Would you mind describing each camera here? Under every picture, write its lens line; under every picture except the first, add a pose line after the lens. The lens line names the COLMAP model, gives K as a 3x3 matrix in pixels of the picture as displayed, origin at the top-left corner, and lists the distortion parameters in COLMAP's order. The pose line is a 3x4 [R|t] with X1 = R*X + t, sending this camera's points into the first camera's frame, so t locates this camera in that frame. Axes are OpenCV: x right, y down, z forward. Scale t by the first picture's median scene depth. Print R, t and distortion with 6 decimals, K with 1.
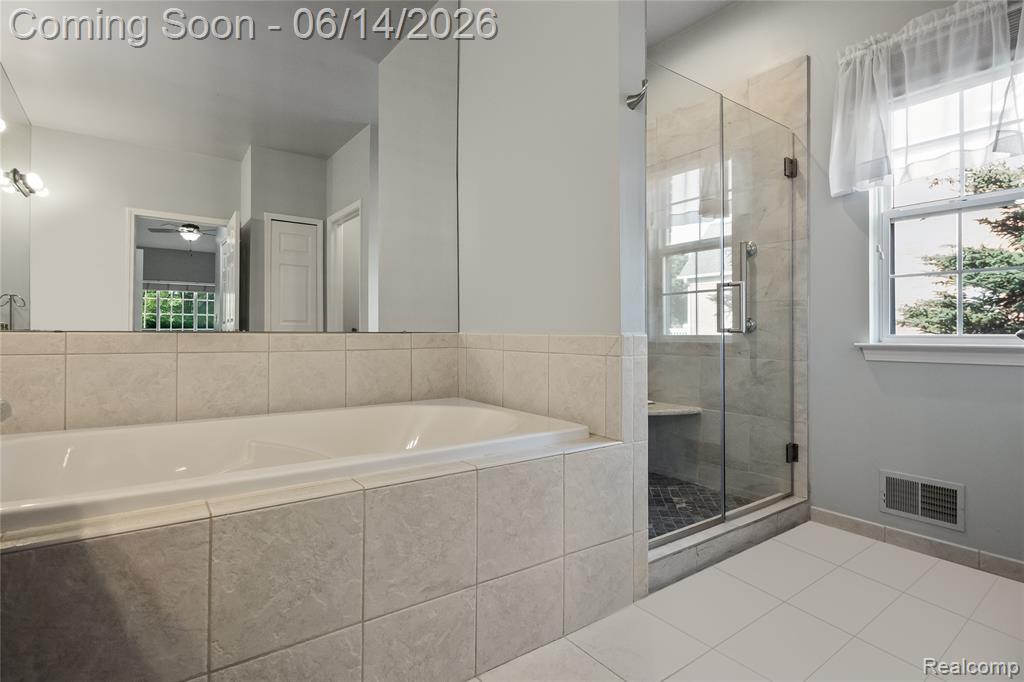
lens RADIAL K [[510.0, 0, 513.8], [0, 510.0, 333.3], [0, 0, 1]] dist [-0.004115, 0.000068]
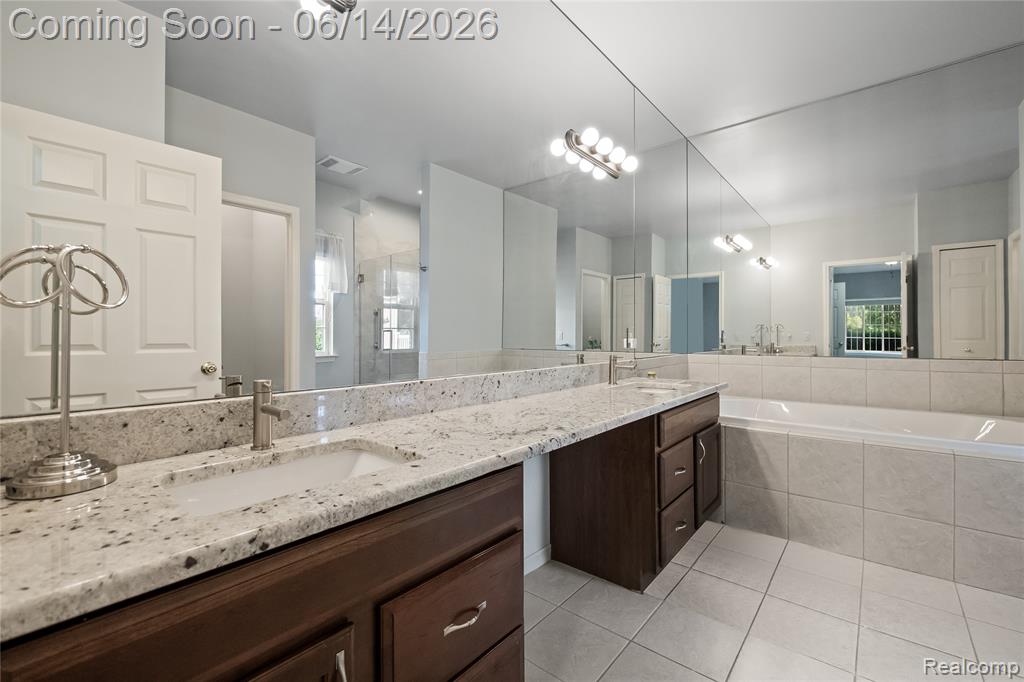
lens RADIAL K [[438.9, 0, 513.8], [0, 438.9, 335.3], [0, 0, 1]] dist [-0.002096, -0.000023]
pose [[0.237624, -0.008262, -0.971322, 0.939284], [0.010326, 0.999929, -0.005979, -0.115494], [0.971302, -0.008609, 0.237692, -0.676129]]
